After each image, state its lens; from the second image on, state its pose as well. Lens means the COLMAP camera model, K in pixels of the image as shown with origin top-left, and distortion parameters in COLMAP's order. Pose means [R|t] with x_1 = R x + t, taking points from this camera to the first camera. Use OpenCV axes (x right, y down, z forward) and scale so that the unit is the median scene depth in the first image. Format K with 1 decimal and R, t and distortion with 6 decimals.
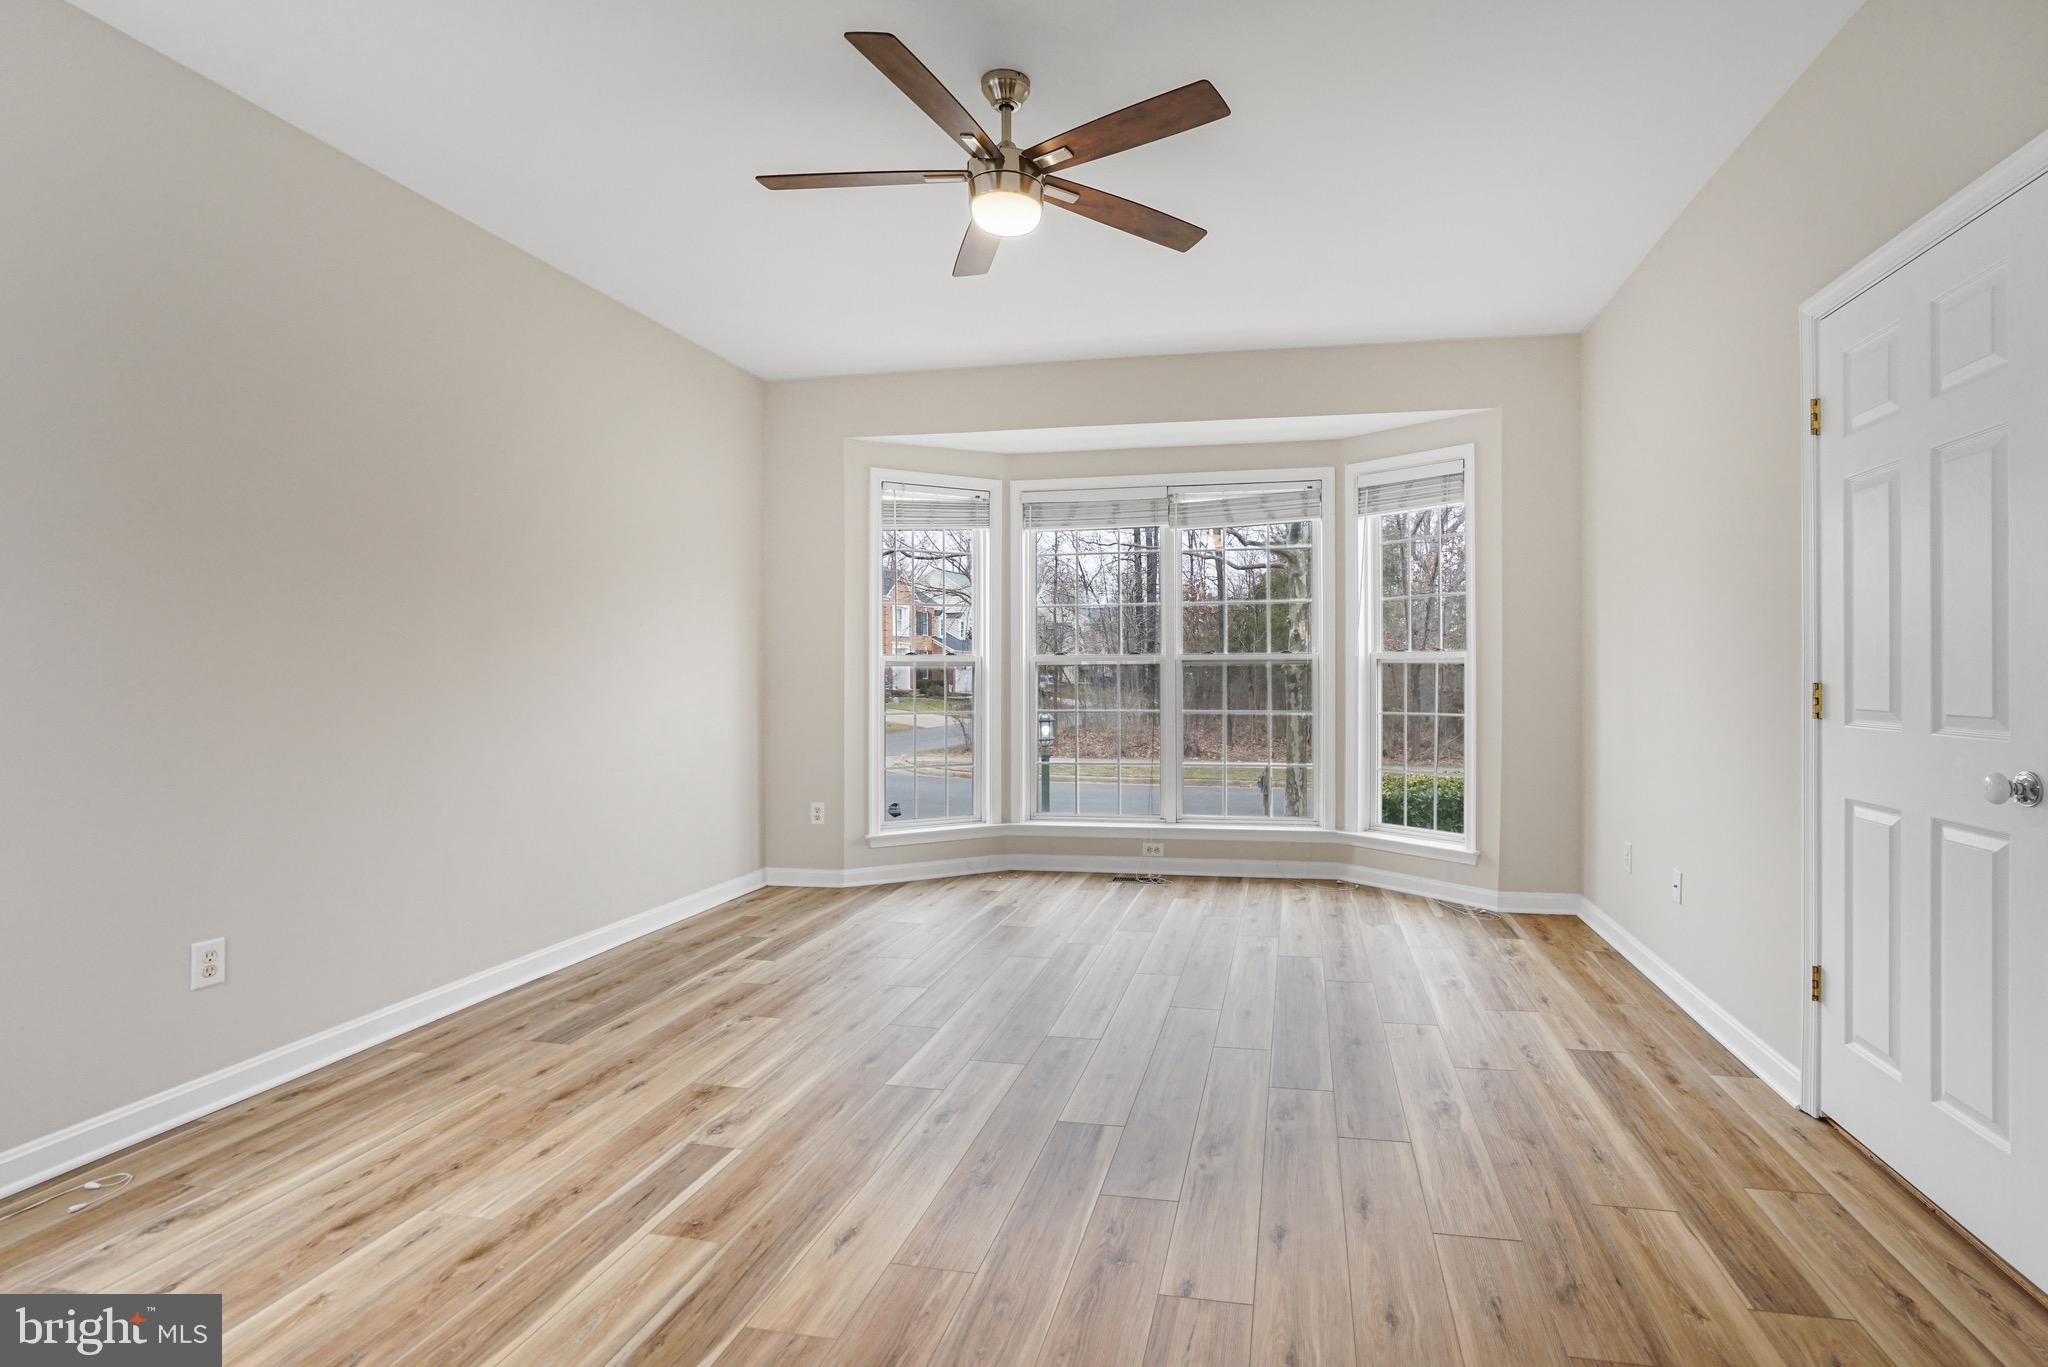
lens RADIAL K [[979.0, 0, 1143.6], [0, 979.0, 666.1], [0, 0, 1]] dist [-0.055429, 0.032736]
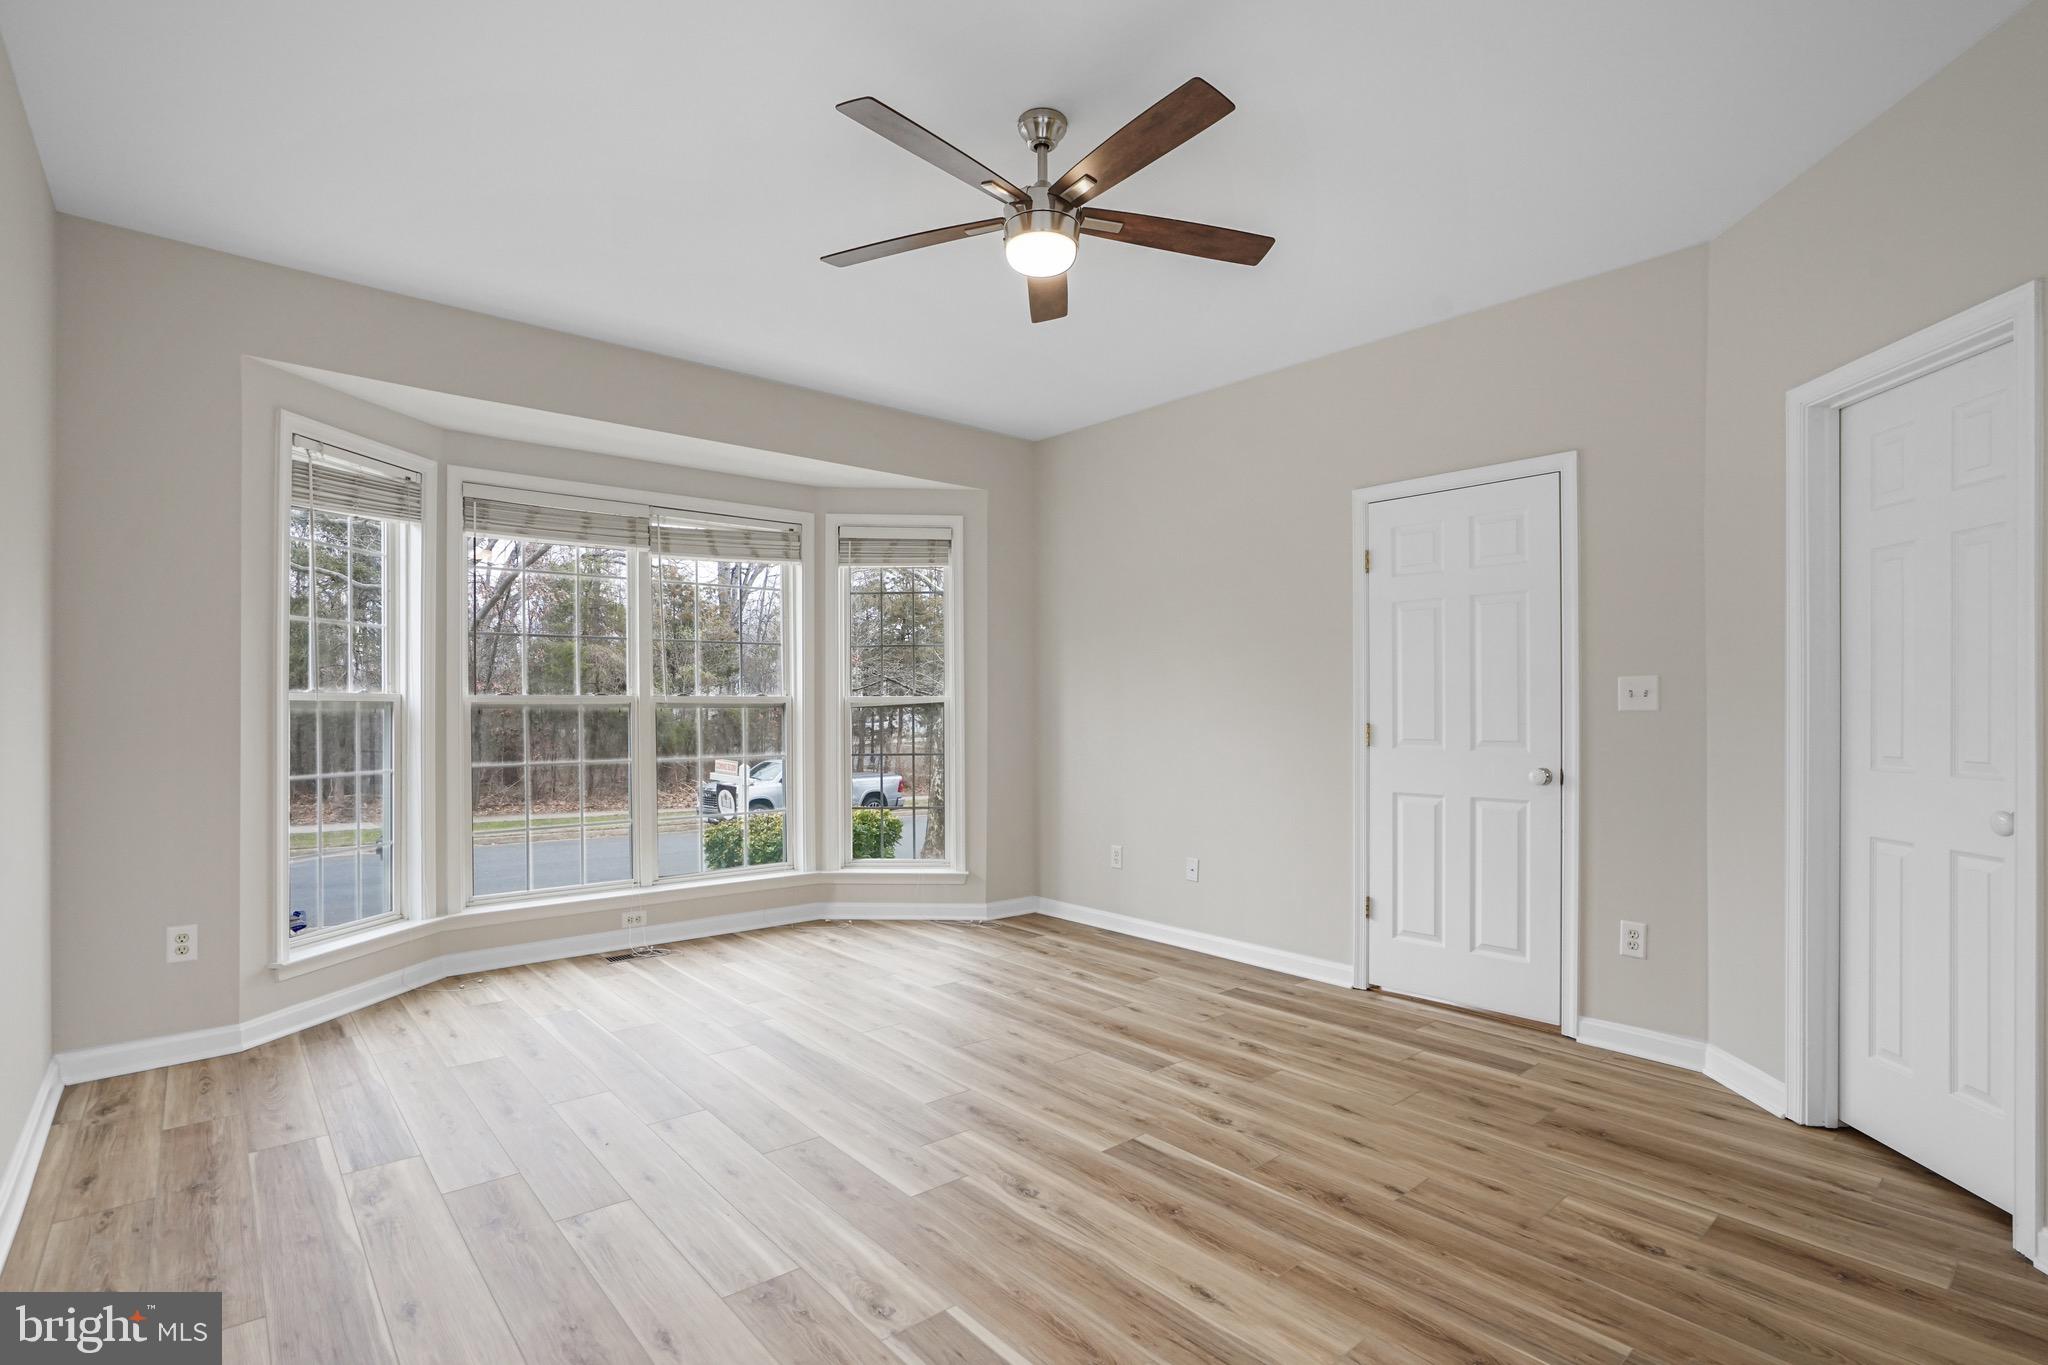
lens RADIAL K [[973.7, 0, 1014.3], [0, 973.7, 685.6], [0, 0, 1]] dist [-0.053376, 0.032392]
pose [[0.639254, 0.022265, 0.768674, -0.784662], [-0.004150, 0.999666, -0.025504, 0.000316], [-0.768985, 0.013114, 0.639133, 0.338823]]
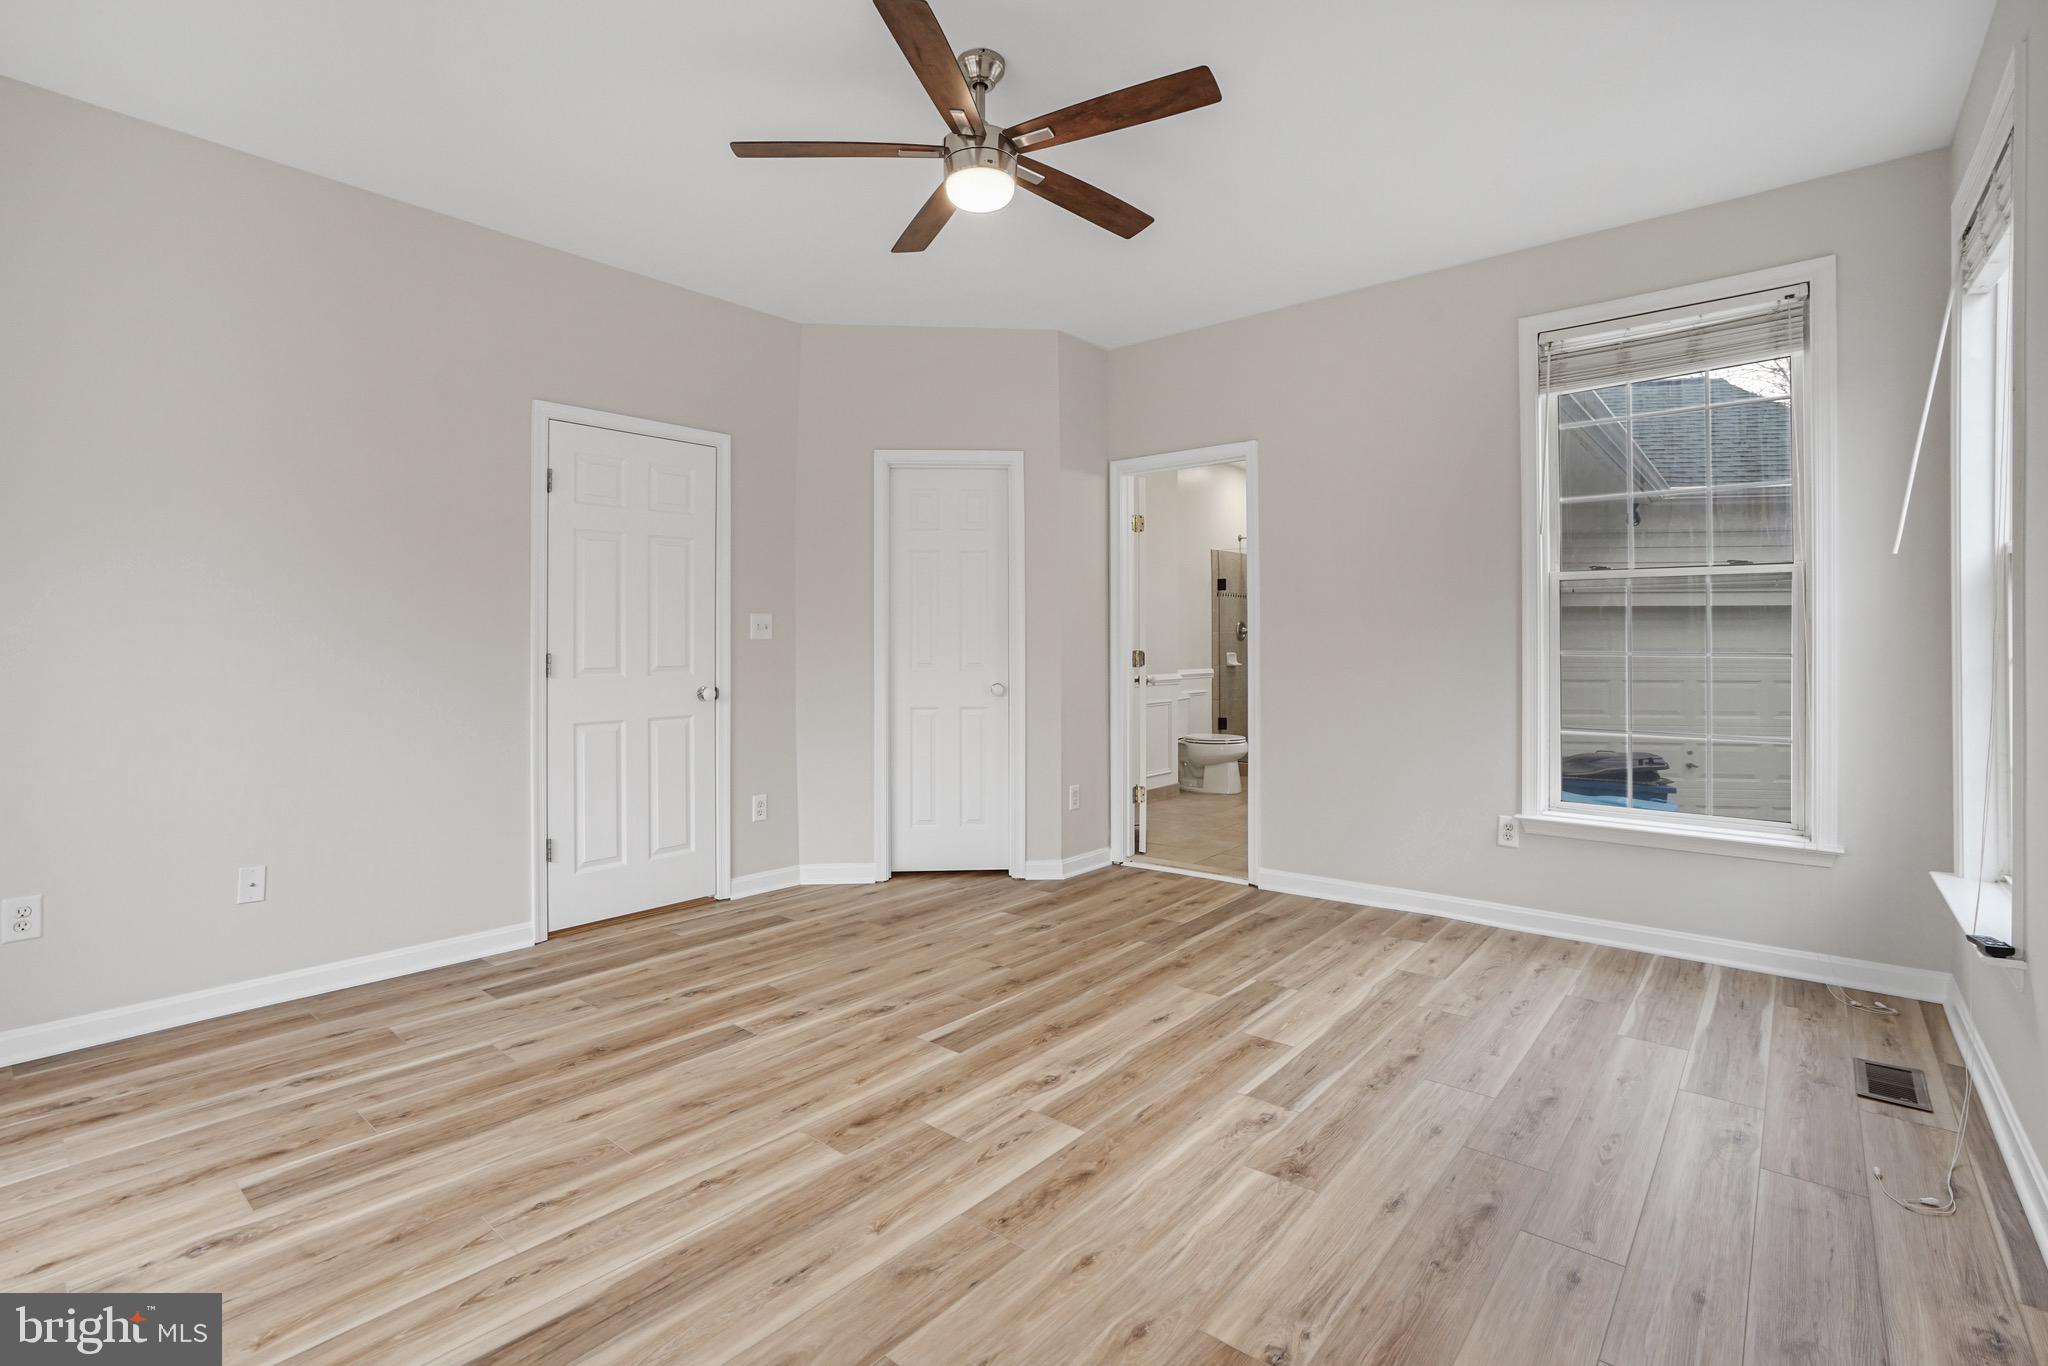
lens RADIAL K [[933.3, 0, 1013.0], [0, 933.3, 621.1], [0, 0, 1]] dist [-0.016722, 0.000878]
pose [[-0.853104, 0.015838, 0.521501, -0.576351], [0.002862, 0.999666, -0.025677, 0.007563], [-0.521734, -0.020412, -0.852864, 1.552154]]
